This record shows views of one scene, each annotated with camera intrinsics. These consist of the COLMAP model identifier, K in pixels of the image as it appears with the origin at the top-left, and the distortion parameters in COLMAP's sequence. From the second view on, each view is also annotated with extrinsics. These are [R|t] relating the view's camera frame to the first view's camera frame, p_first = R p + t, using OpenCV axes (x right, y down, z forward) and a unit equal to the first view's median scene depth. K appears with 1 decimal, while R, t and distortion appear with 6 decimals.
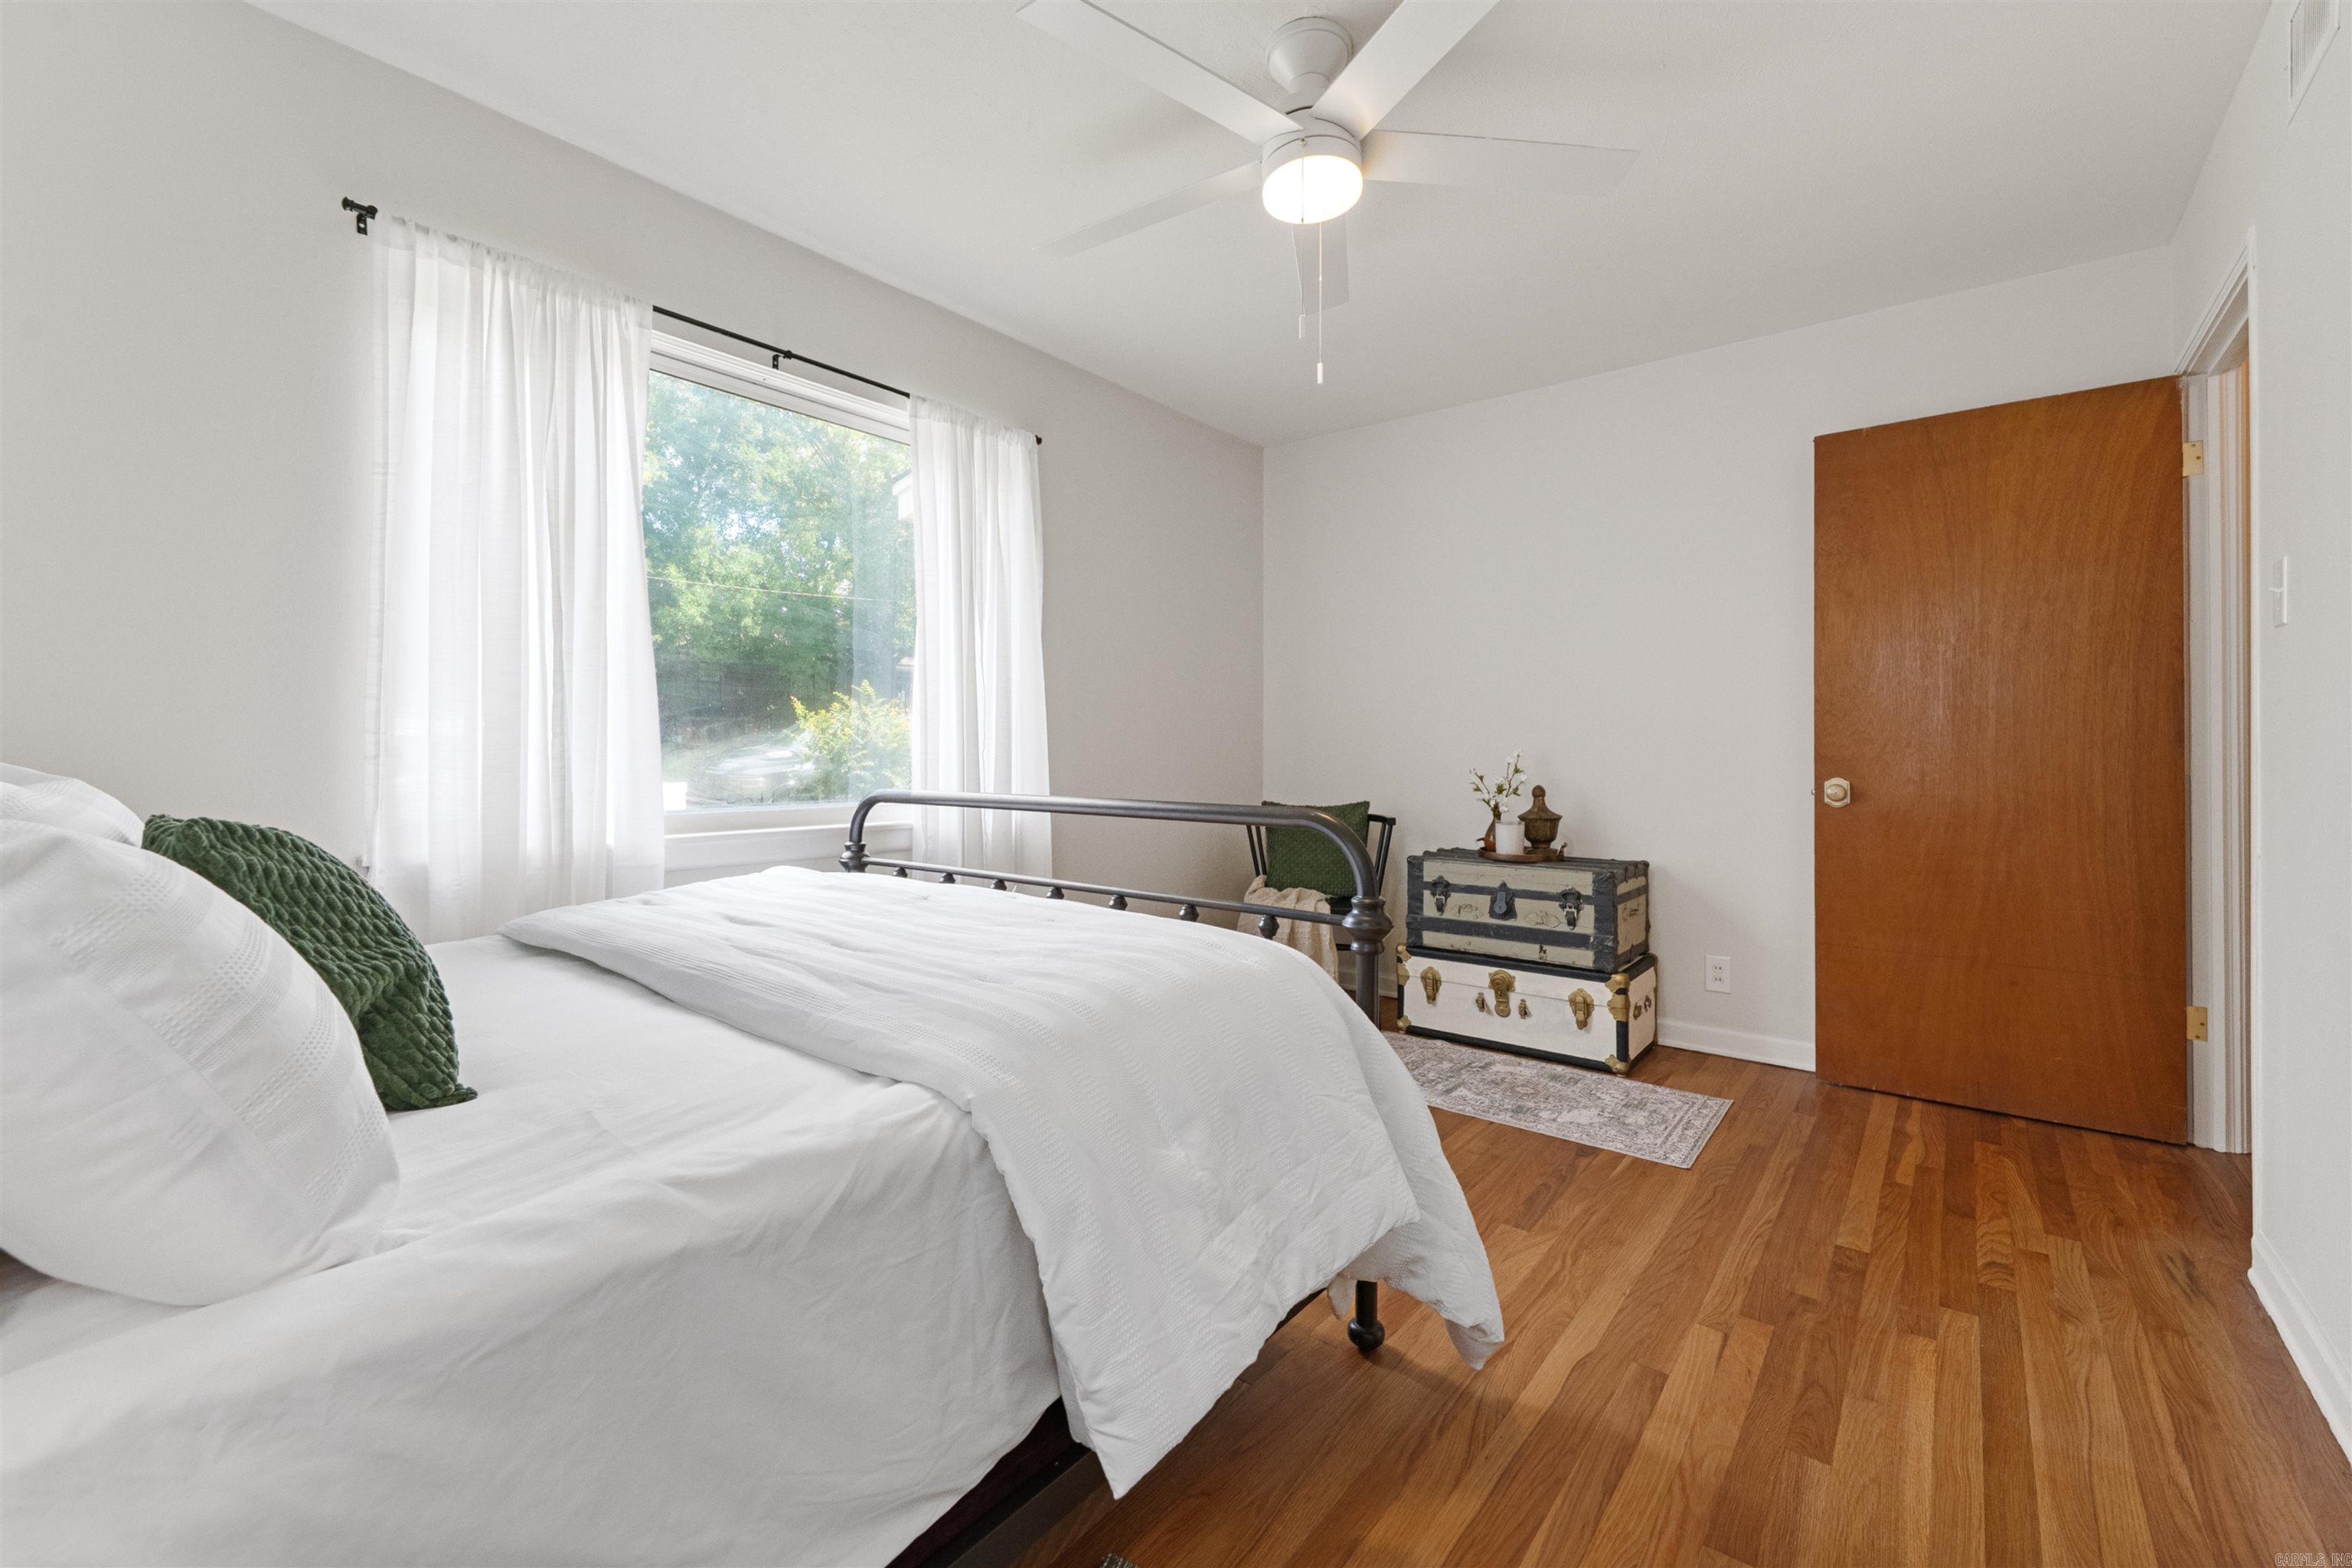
lens RADIAL K [[968.4, 0, 1169.0], [0, 968.4, 771.4], [0, 0, 1]] dist [0.006407, -0.003358]
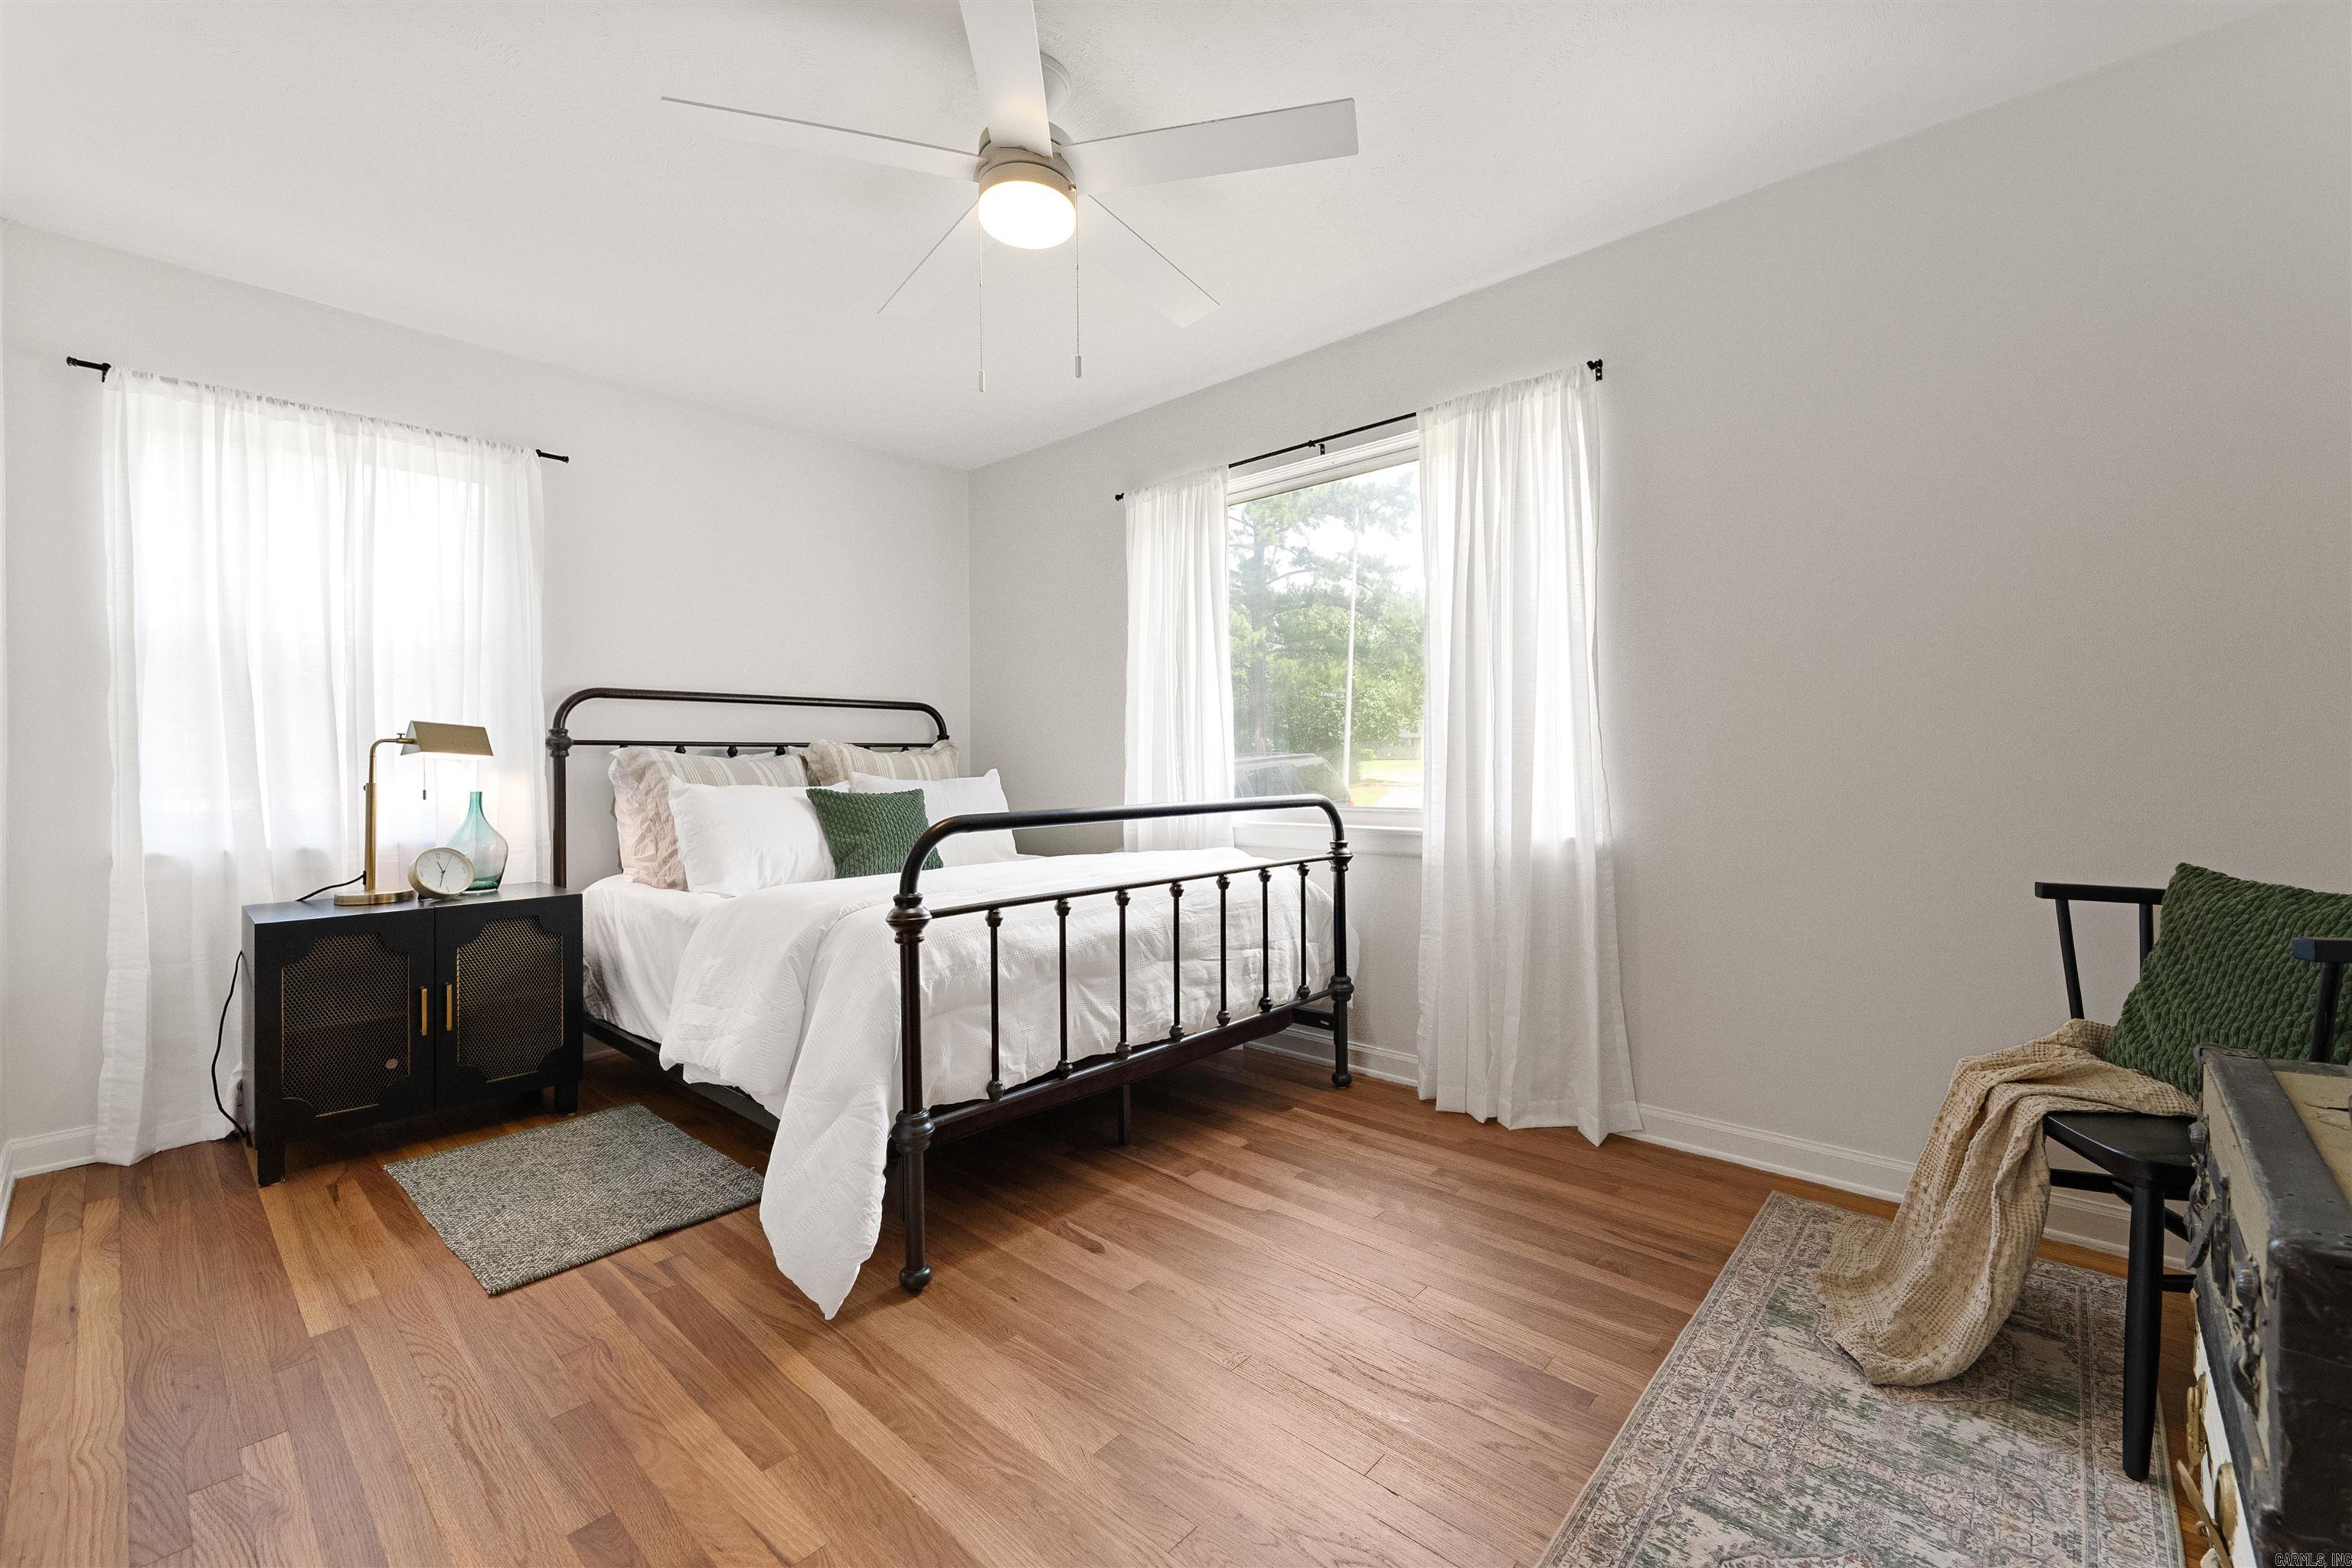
lens RADIAL K [[968.4, 0, 1172.0], [0, 968.4, 774.6], [0, 0, 1]] dist [0.006407, -0.003358]
pose [[-0.054352, 0.008701, -0.998484, 1.039586], [-0.009470, 0.999913, 0.009229, -0.016571], [0.998477, 0.009957, -0.054265, 1.073000]]
